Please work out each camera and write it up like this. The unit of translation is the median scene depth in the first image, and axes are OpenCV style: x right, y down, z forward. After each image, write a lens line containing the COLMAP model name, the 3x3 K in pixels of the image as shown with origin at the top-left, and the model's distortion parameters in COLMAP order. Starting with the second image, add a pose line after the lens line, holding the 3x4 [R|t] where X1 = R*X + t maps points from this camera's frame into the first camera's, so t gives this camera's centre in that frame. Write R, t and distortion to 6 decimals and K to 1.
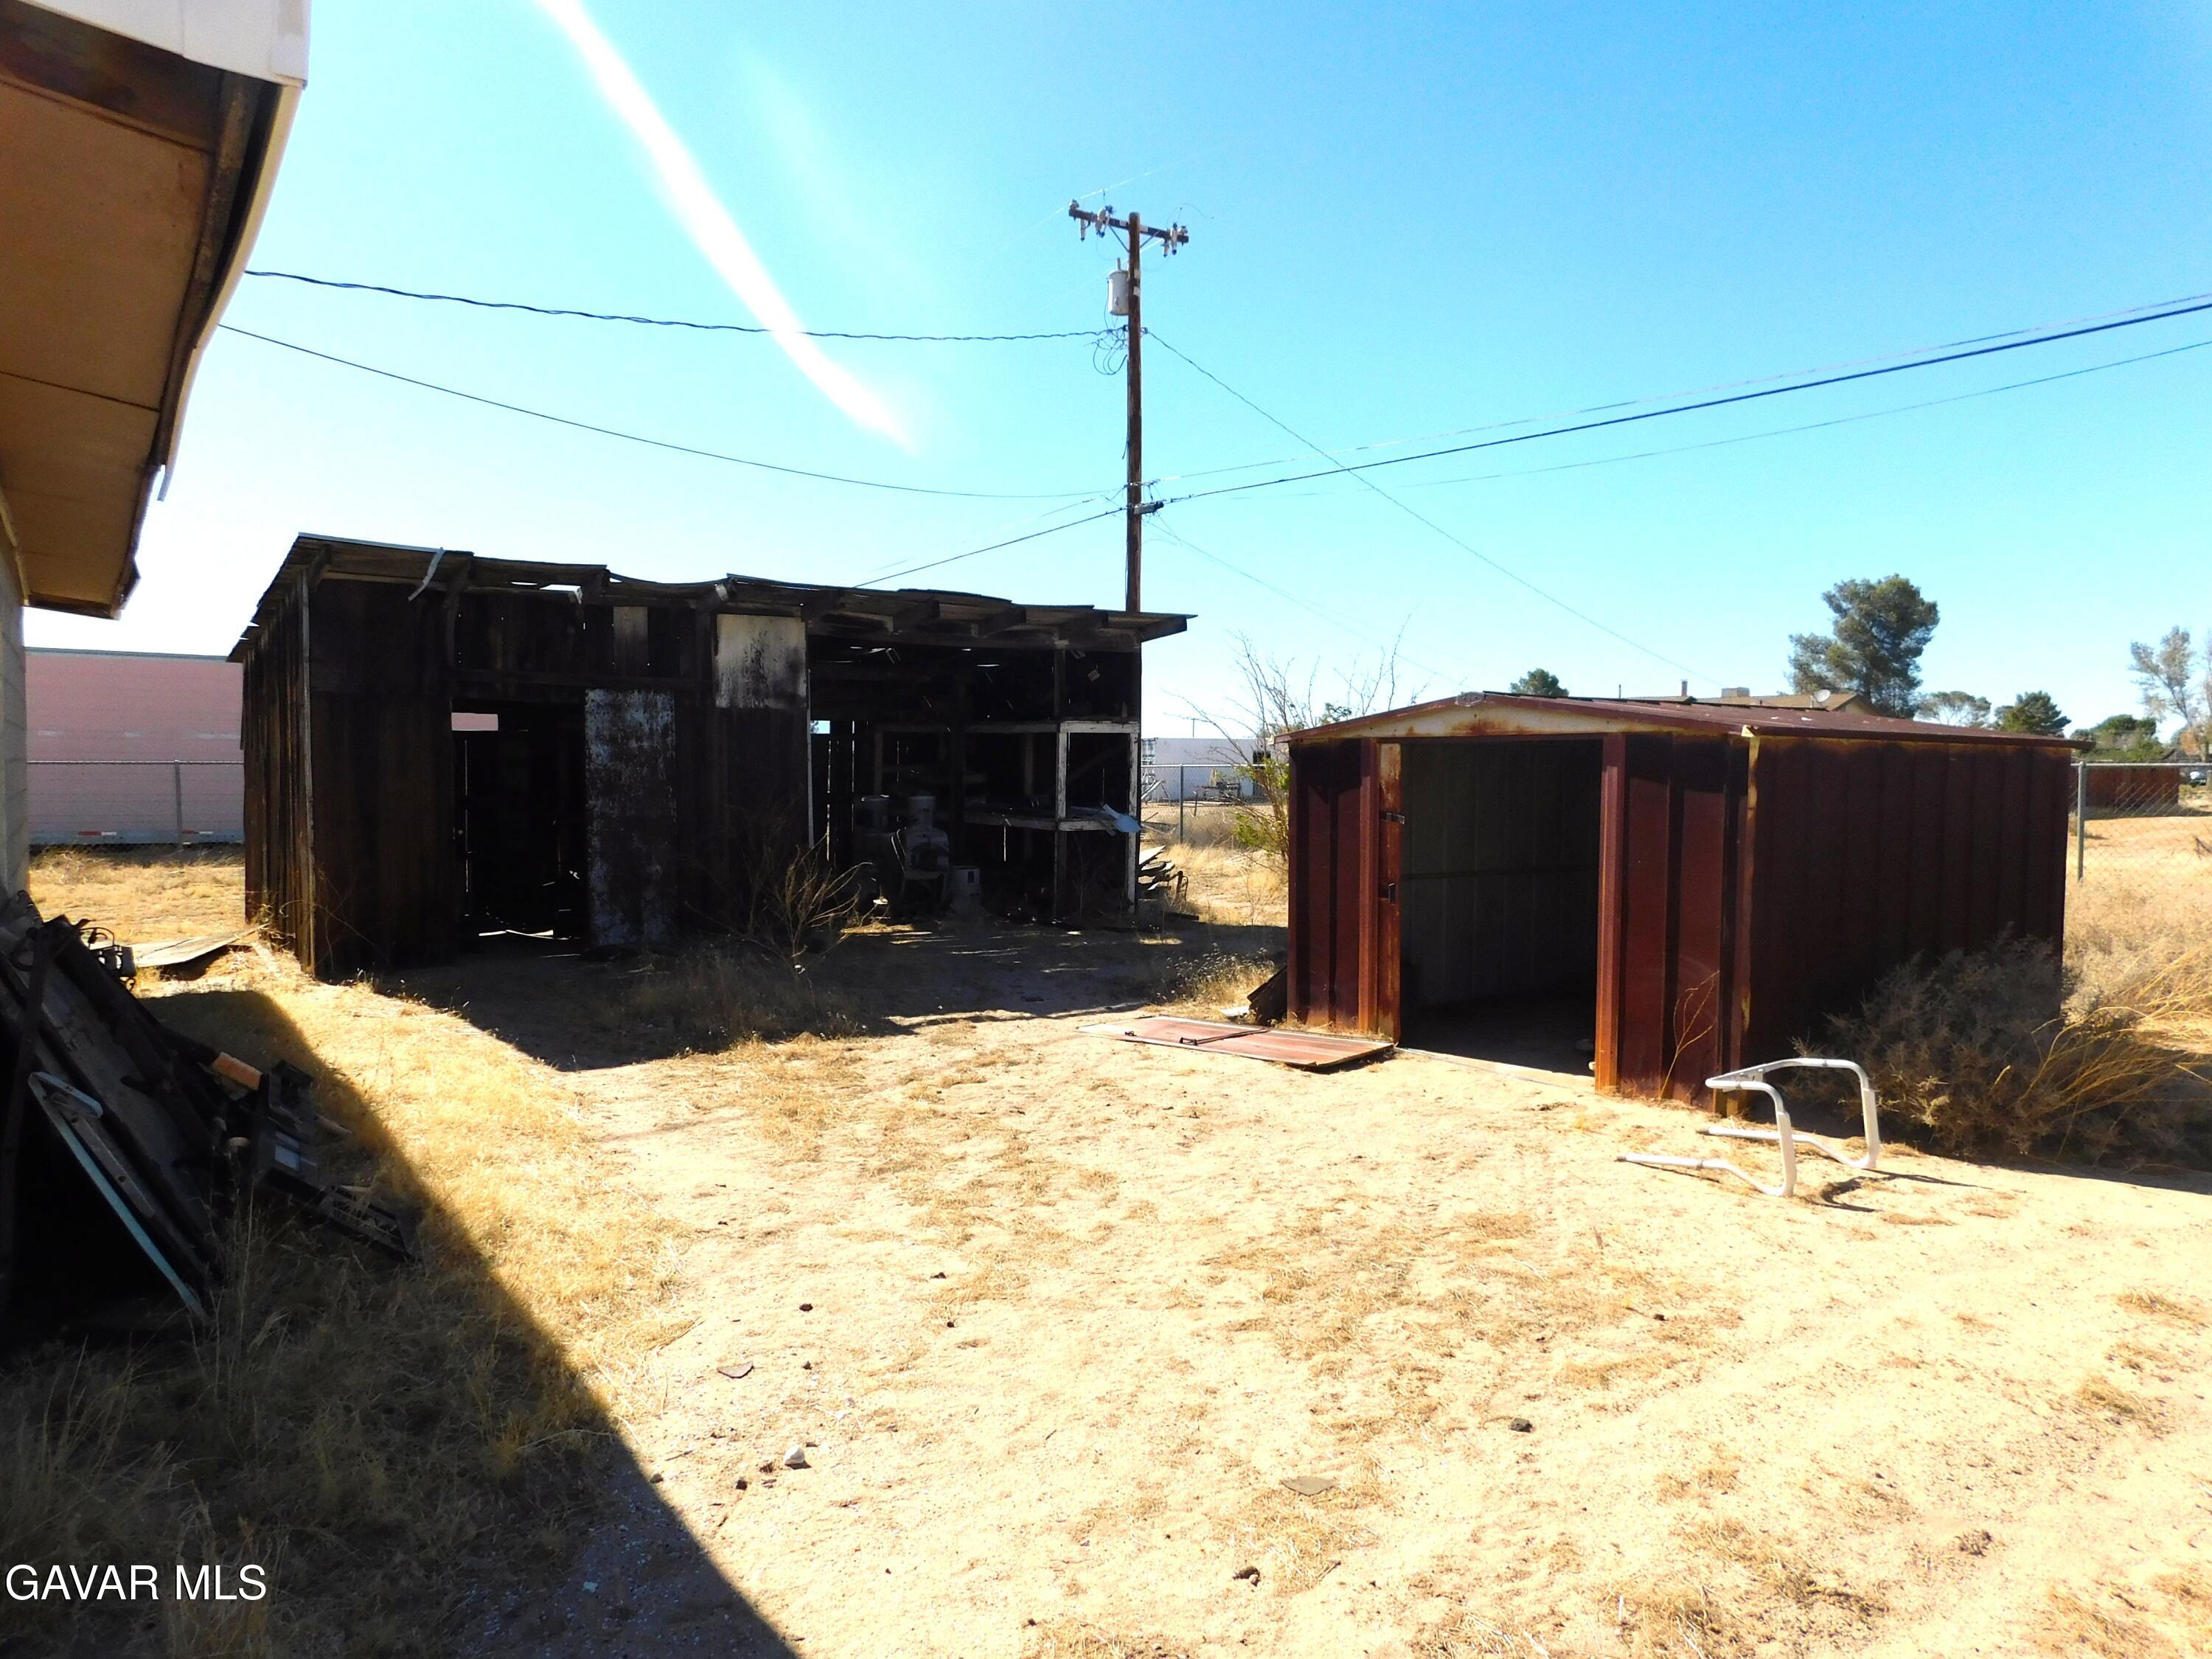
lens RADIAL K [[1509.3, 0, 1106.0], [0, 1509.3, 829.5], [0, 0, 1]] dist [0.003230, 0.003548]
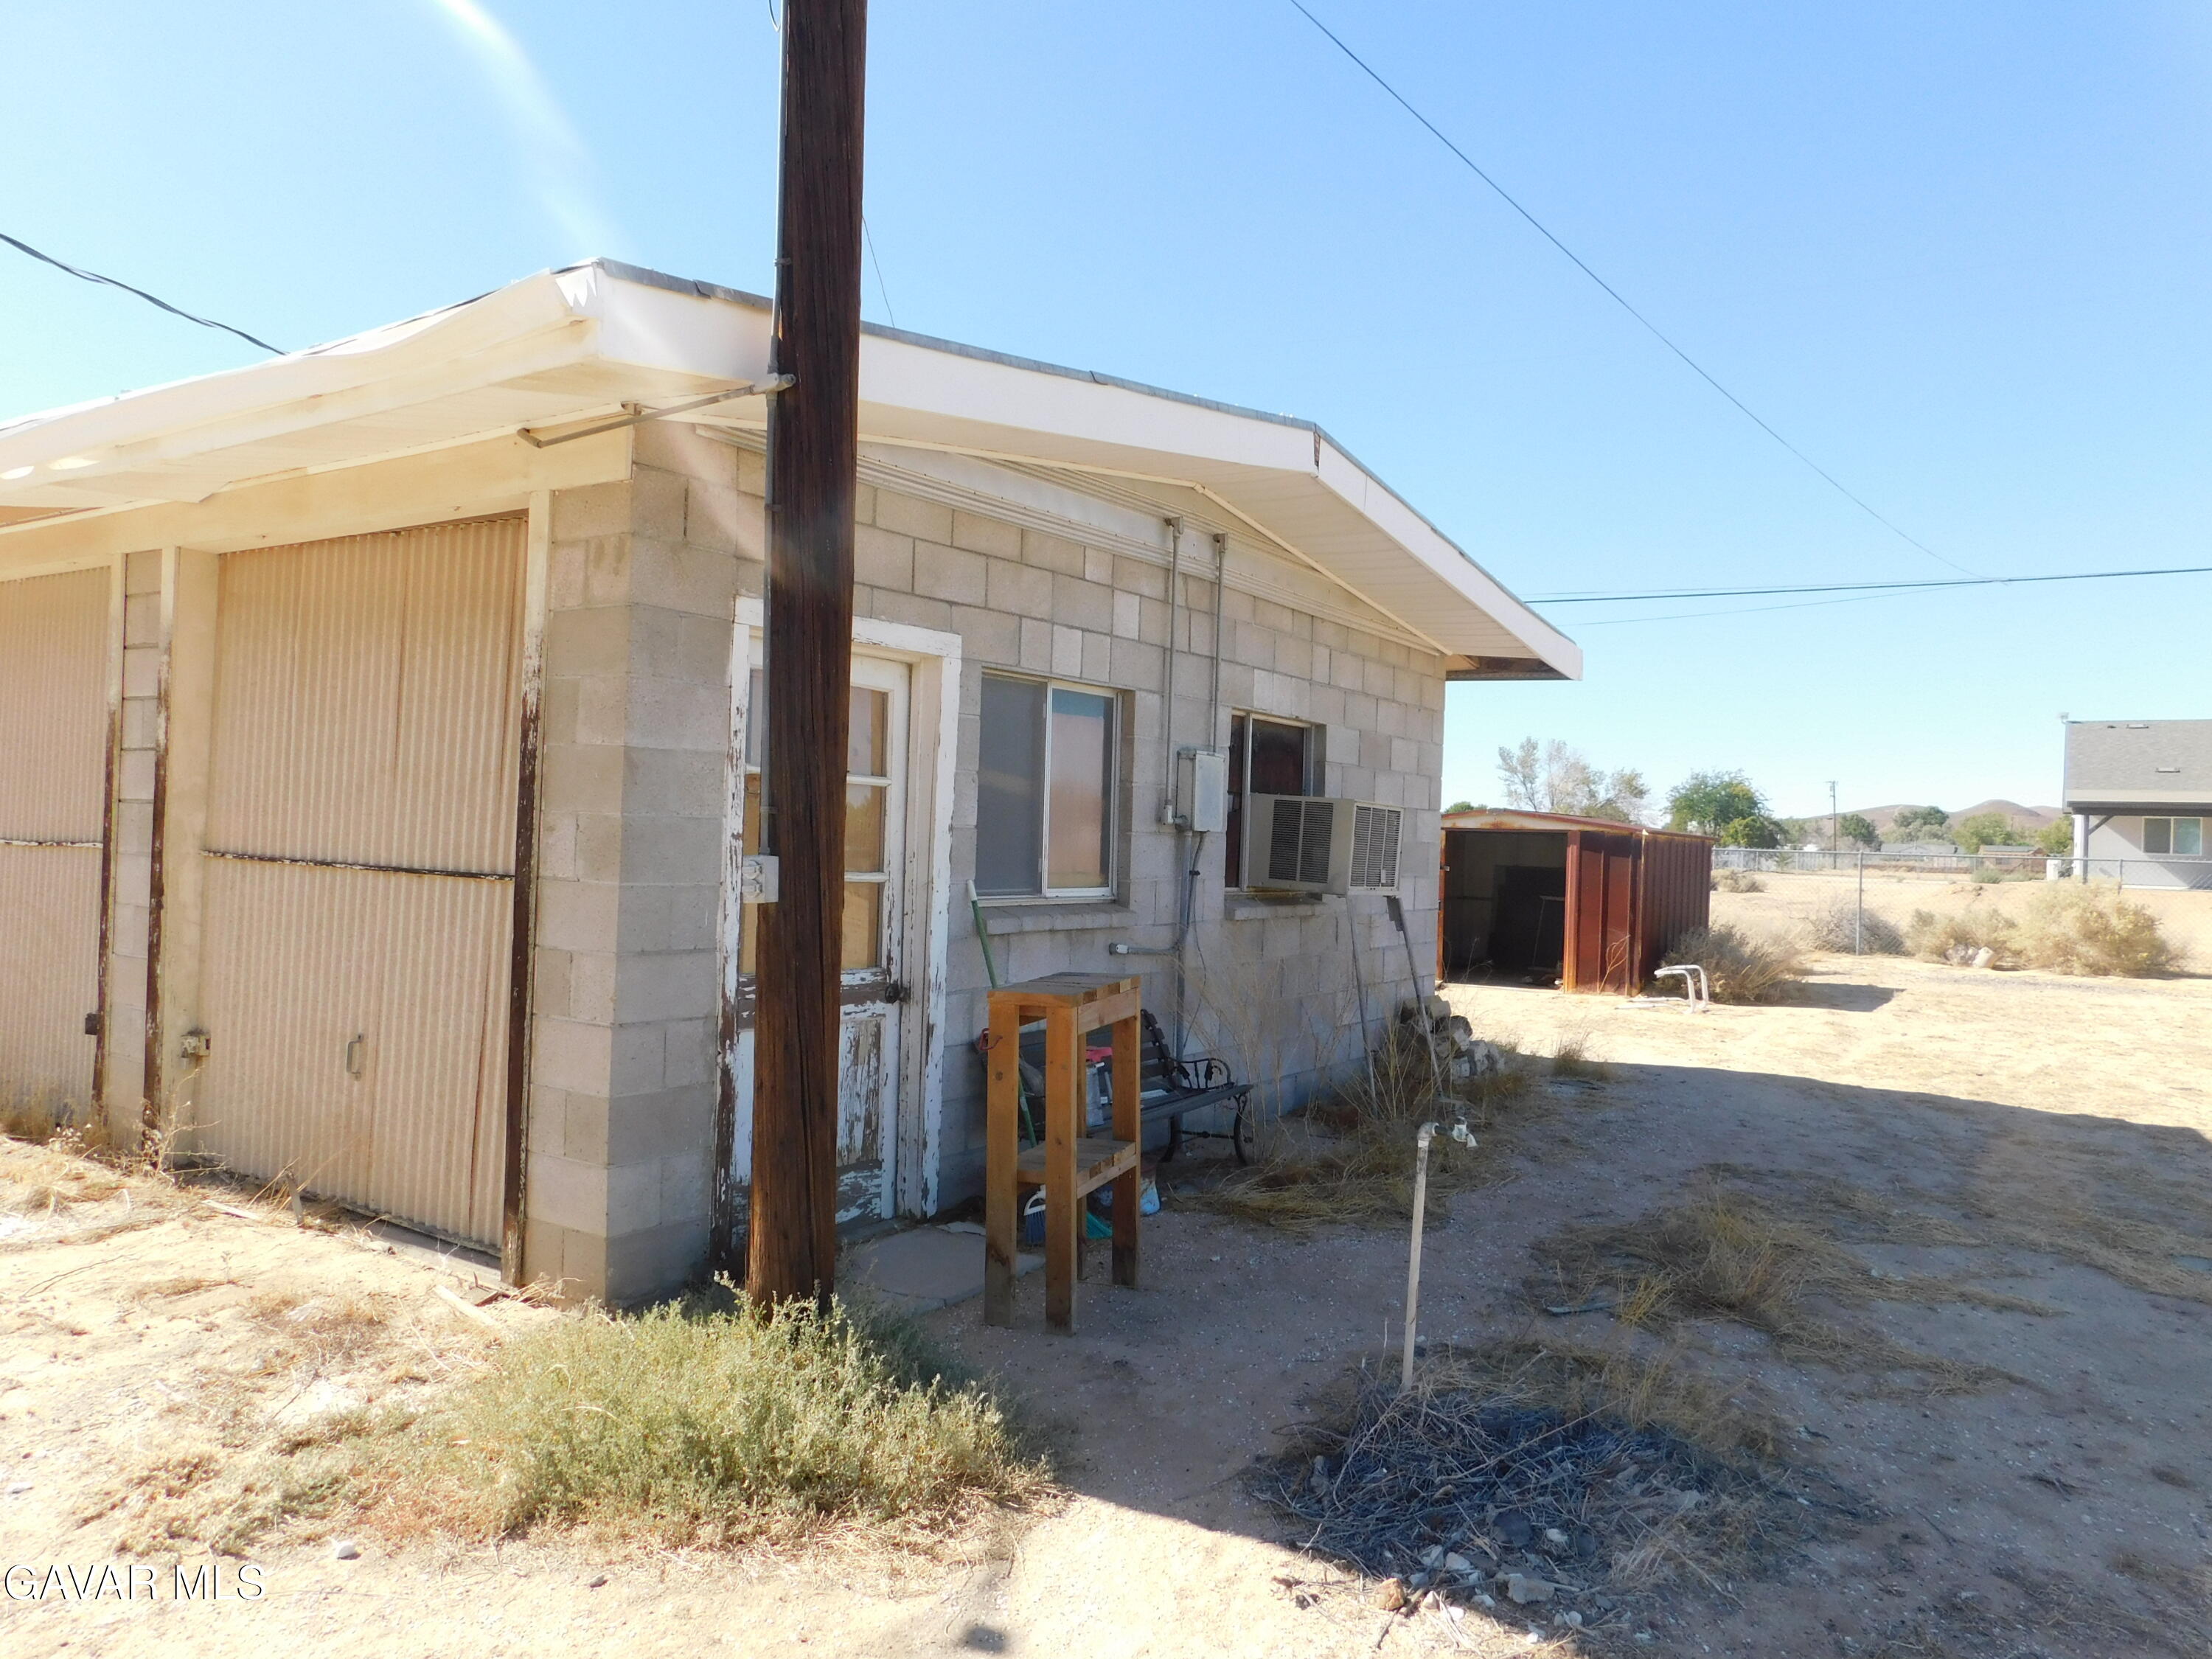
lens RADIAL K [[1572.1, 0, 1106.0], [0, 1572.1, 829.5], [0, 0, 1]] dist [-0.024020, 0.006049]
pose [[0.929911, 0.023268, 0.367049, -1.129799], [-0.007300, 0.998968, -0.044832, 0.042843], [-0.367713, 0.039010, 0.929121, -0.869855]]
